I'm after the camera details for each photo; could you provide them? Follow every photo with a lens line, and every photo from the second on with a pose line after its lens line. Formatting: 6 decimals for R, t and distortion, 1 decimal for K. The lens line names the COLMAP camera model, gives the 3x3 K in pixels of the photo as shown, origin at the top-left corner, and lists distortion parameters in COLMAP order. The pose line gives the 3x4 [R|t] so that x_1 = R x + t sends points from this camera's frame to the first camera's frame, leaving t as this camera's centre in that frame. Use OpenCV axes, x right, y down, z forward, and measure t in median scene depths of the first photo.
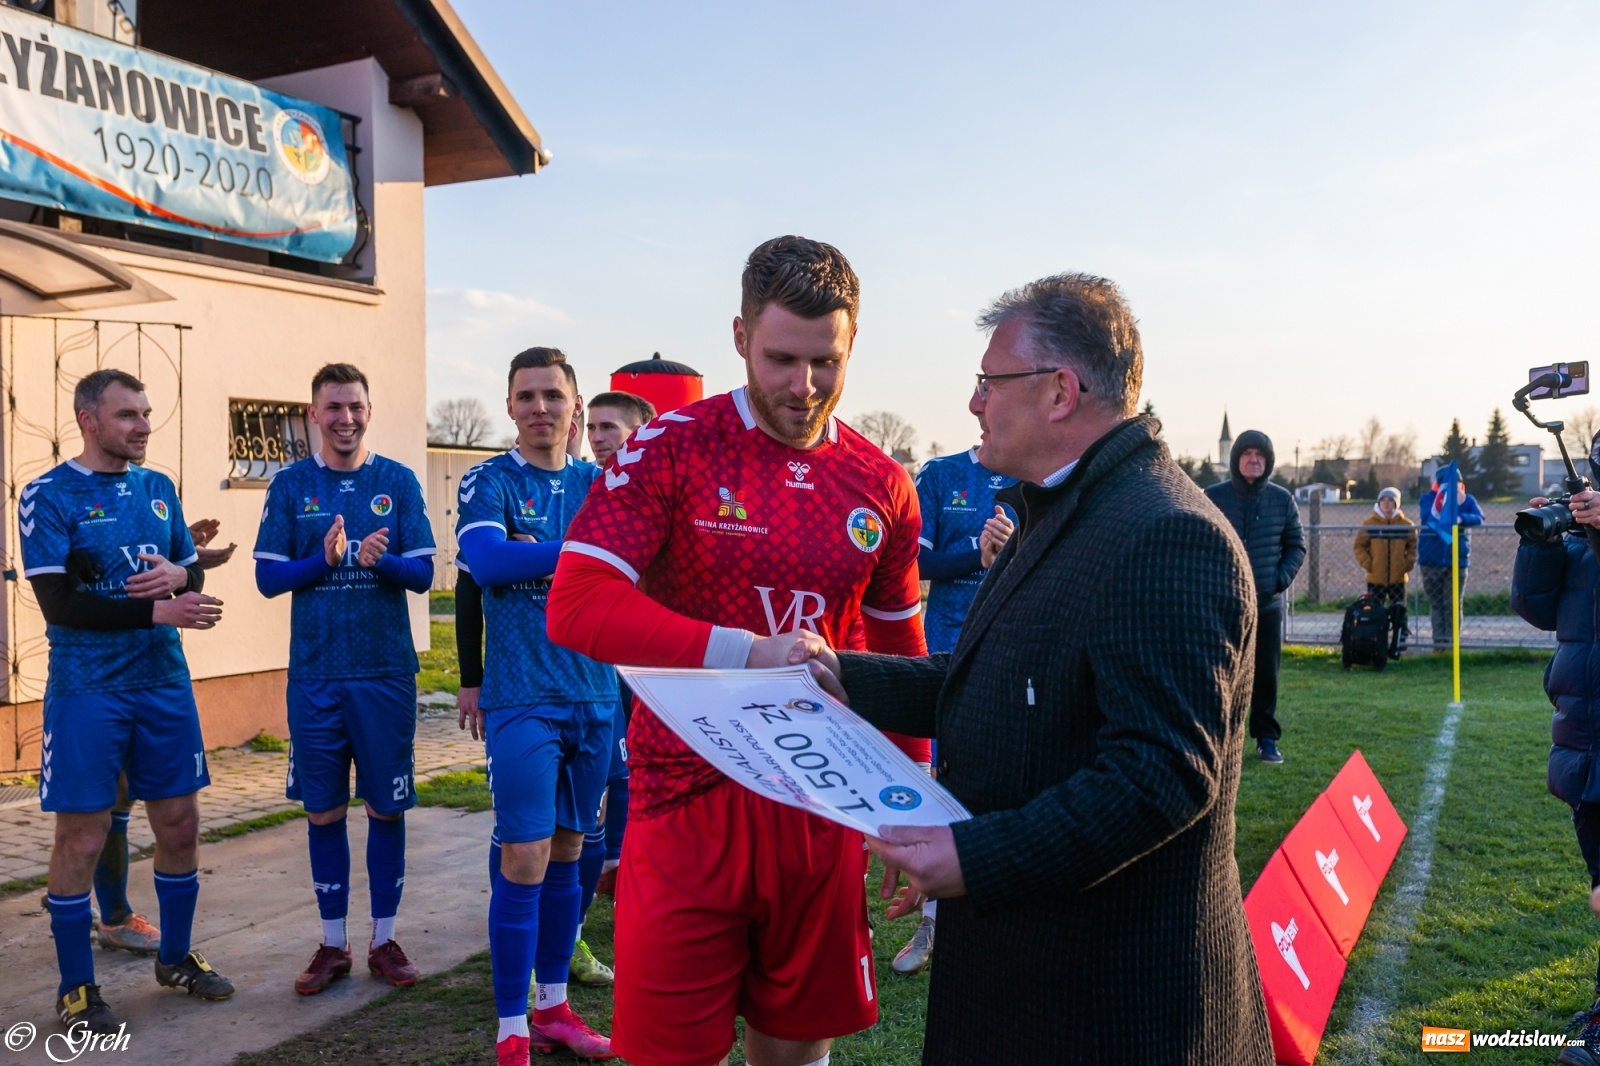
lens RADIAL K [[1483.7, 0, 791.9], [0, 1483.7, 534.4], [0, 0, 1]] dist [0.005005, -0.016376]
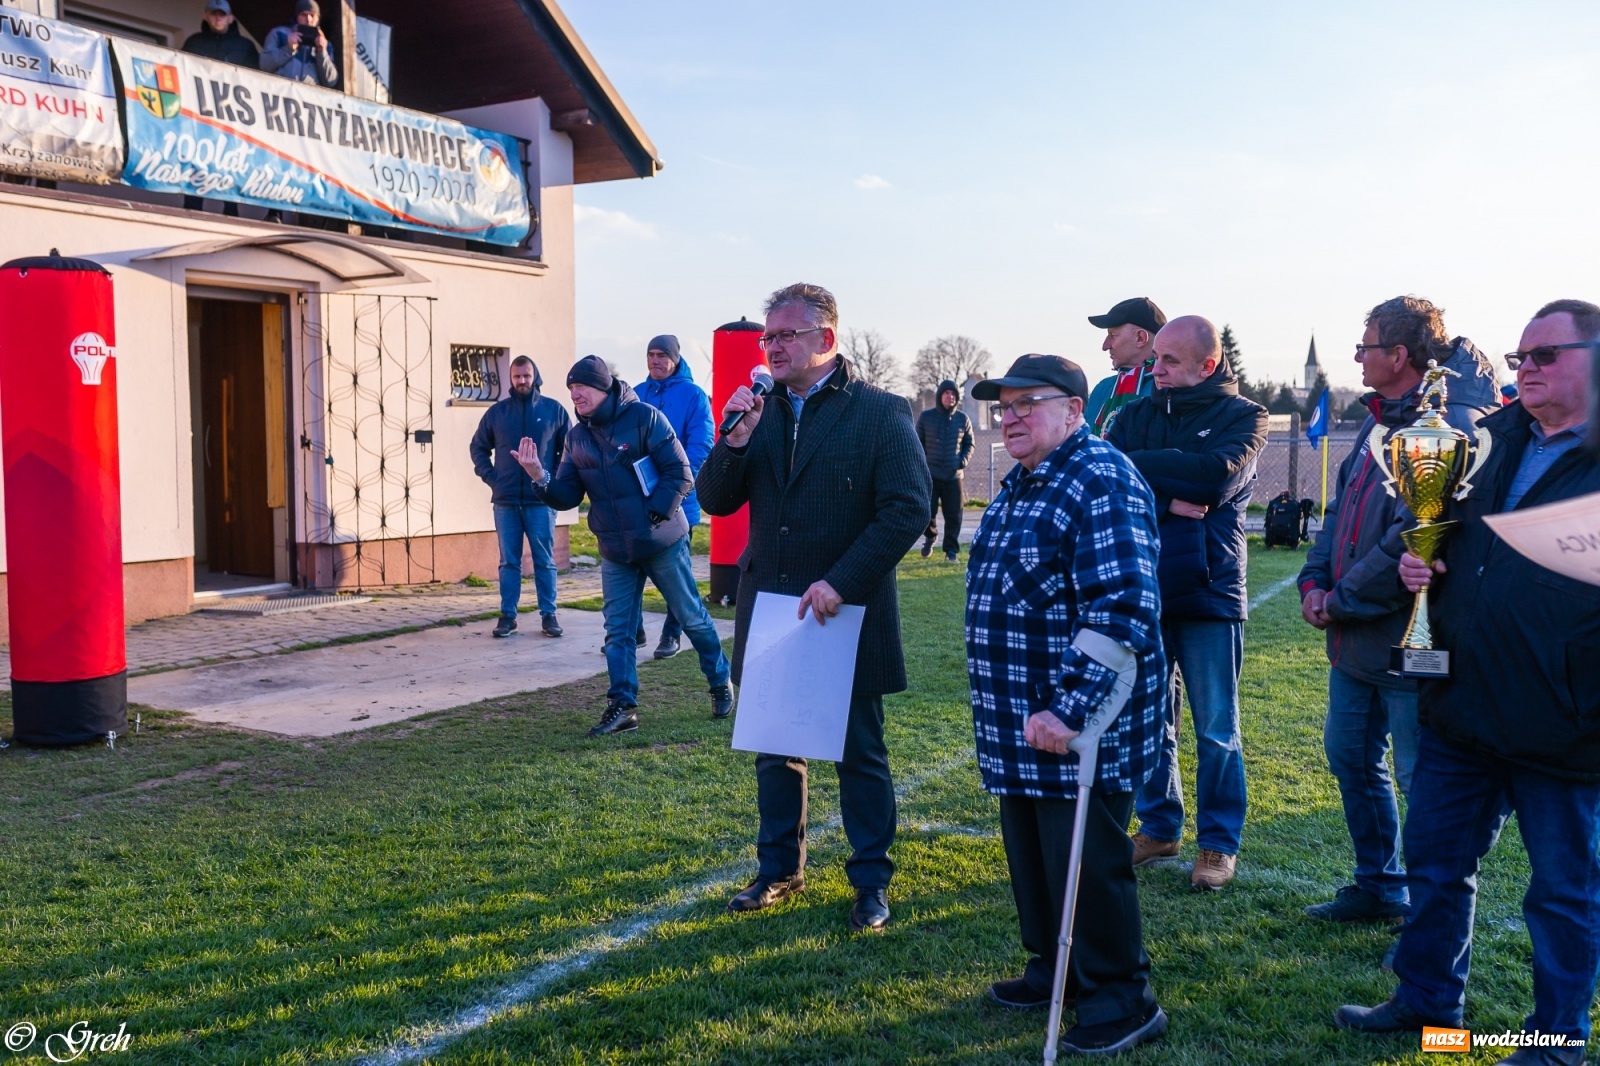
lens RADIAL K [[1534.8, 0, 800.0], [0, 1534.8, 533.0], [0, 0, 1]] dist [-0.000682, 0.004458]
pose [[0.998954, 0.006028, -0.045320, 0.032683], [-0.003911, 0.998903, 0.046665, 0.021128], [0.045552, -0.046439, 0.997882, -0.481613]]
